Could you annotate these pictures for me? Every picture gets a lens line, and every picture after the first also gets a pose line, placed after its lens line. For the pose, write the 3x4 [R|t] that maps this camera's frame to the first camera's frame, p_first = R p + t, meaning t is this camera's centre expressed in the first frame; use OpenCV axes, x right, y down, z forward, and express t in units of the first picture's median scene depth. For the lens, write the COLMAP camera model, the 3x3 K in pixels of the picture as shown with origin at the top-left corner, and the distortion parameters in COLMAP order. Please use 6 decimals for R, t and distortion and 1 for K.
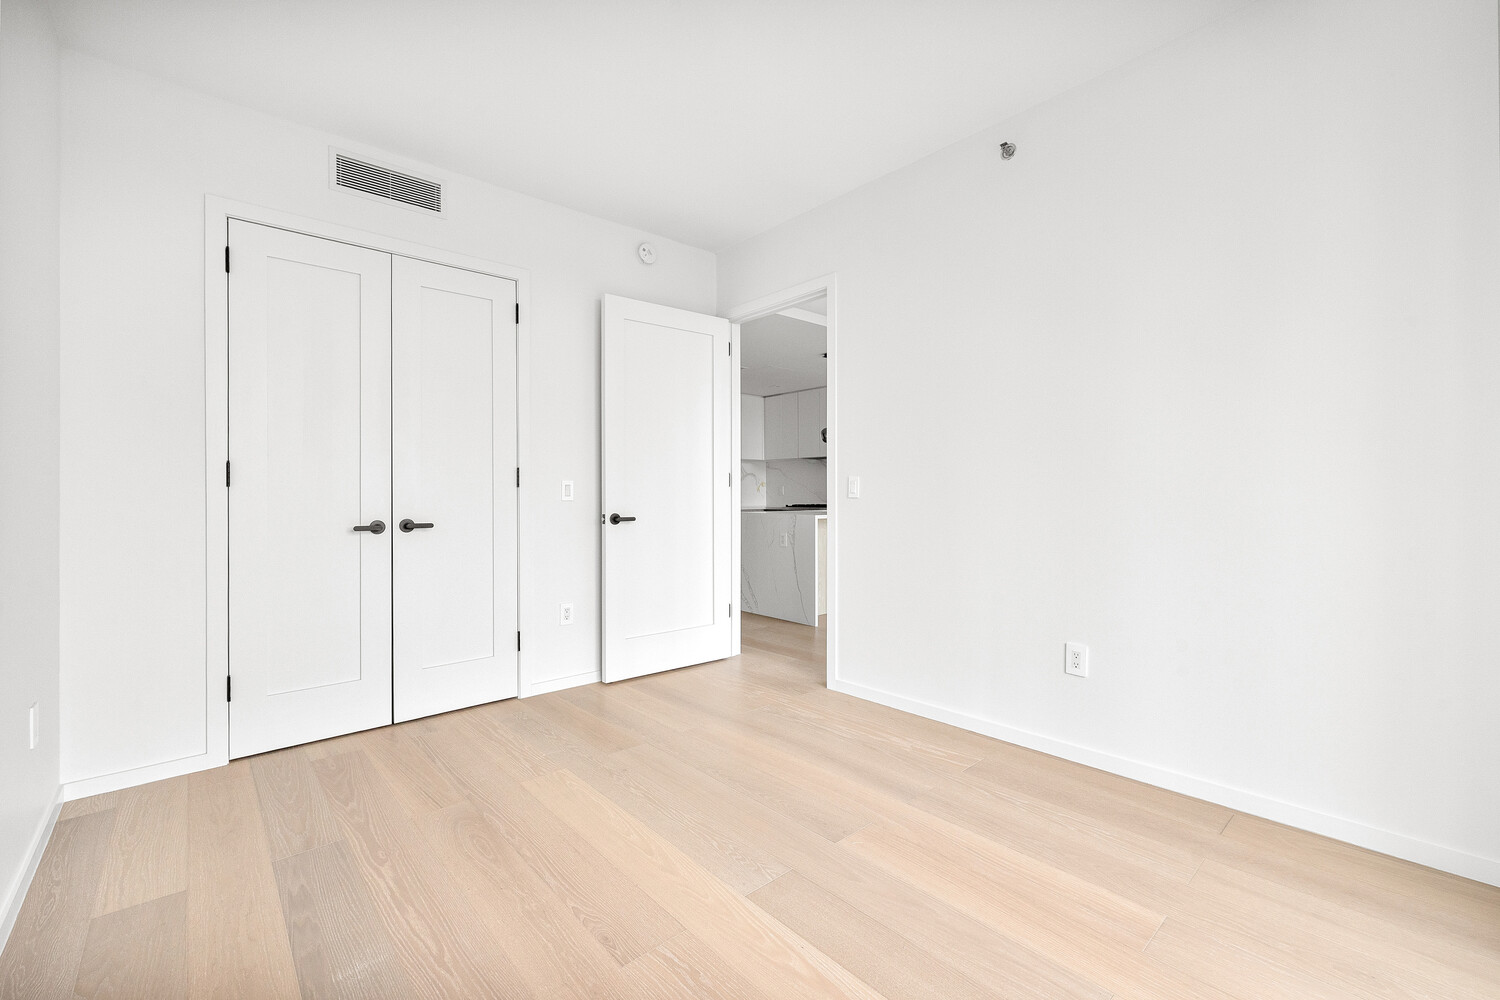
lens RADIAL K [[629.0, 0, 739.7], [0, 629.0, 487.4], [0, 0, 1]] dist [-0.000932, 0.000831]
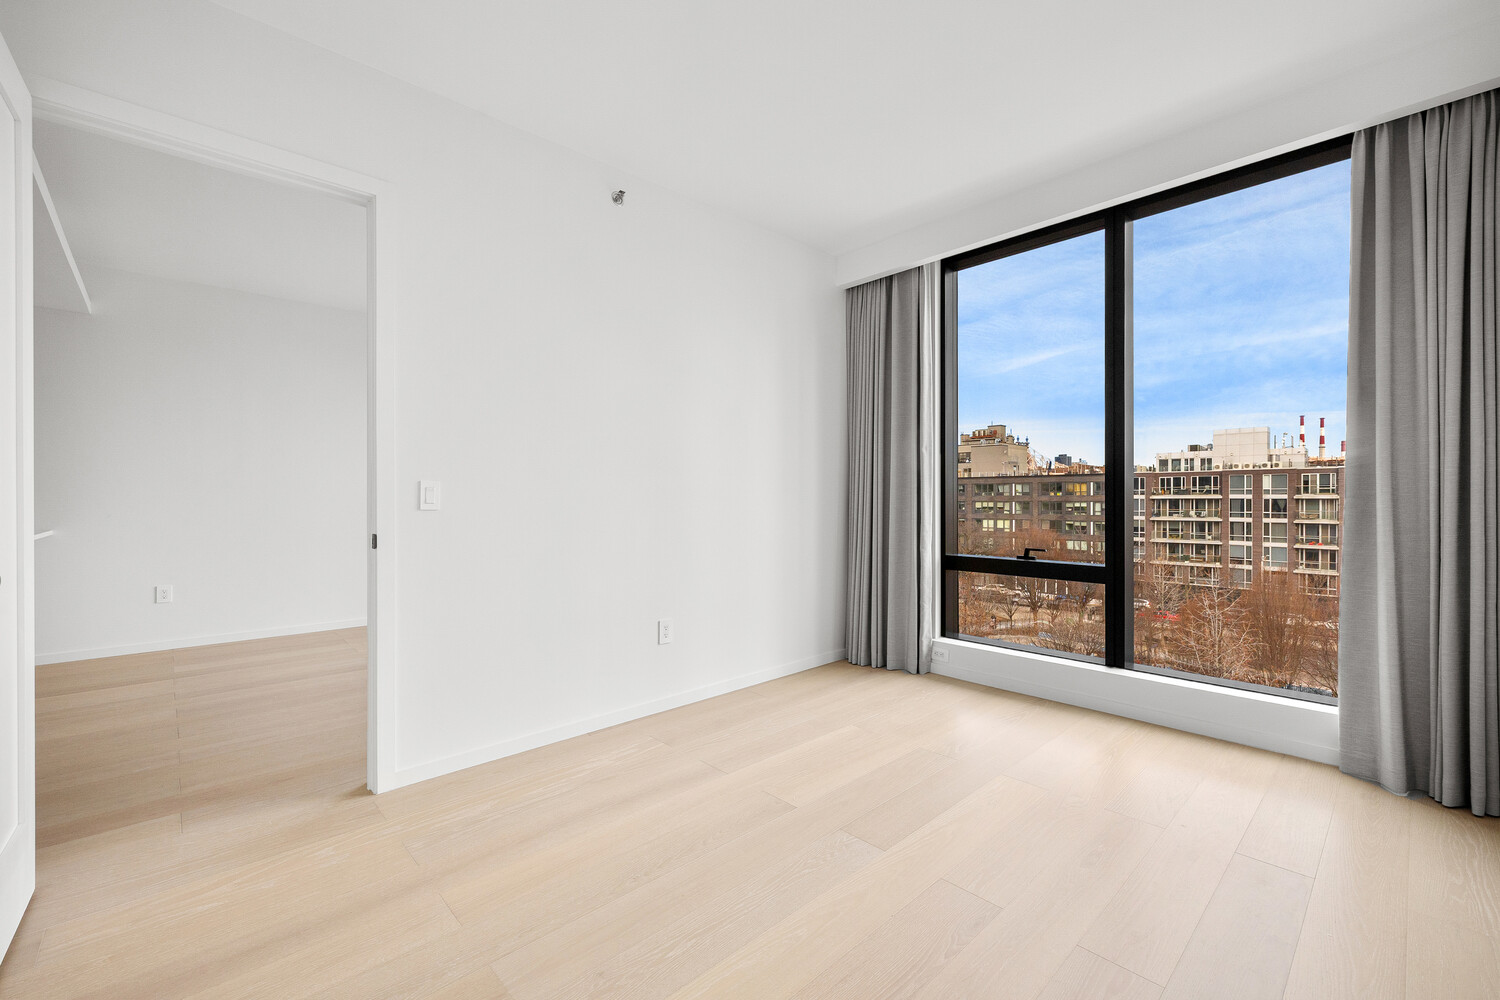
lens RADIAL K [[629.0, 0, 764.1], [0, 629.0, 494.2], [0, 0, 1]] dist [-0.000932, 0.000831]
pose [[-0.051664, 0.012080, 0.998591, -0.705428], [-0.006665, 0.999900, -0.012441, 0.006982], [-0.998642, -0.007298, -0.051579, 0.794892]]
